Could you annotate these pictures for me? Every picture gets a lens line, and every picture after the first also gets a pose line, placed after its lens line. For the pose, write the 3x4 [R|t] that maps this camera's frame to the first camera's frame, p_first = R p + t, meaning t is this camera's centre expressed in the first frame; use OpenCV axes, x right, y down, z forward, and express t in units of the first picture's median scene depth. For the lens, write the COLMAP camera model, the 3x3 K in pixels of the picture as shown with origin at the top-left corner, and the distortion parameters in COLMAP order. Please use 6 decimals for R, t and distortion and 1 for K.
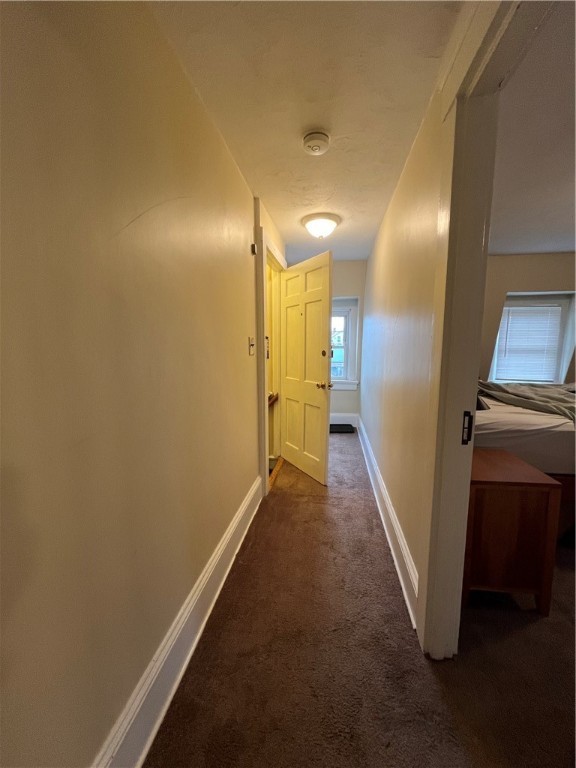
lens RADIAL K [[312.0, 0, 287.8], [0, 312.0, 385.4], [0, 0, 1]] dist [-0.000731, -0.000334]
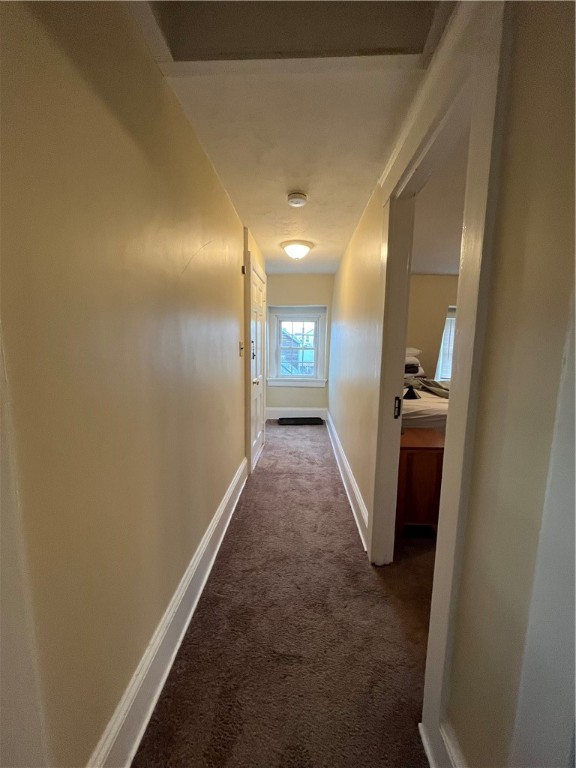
lens RADIAL K [[312.0, 0, 288.4], [0, 312.0, 384.8], [0, 0, 1]] dist [-0.000731, -0.000334]
pose [[0.994818, 0.003419, 0.101617, -0.064365], [-0.003676, 0.999990, 0.002348, 0.011688], [-0.101608, -0.002709, 0.994821, -0.266785]]
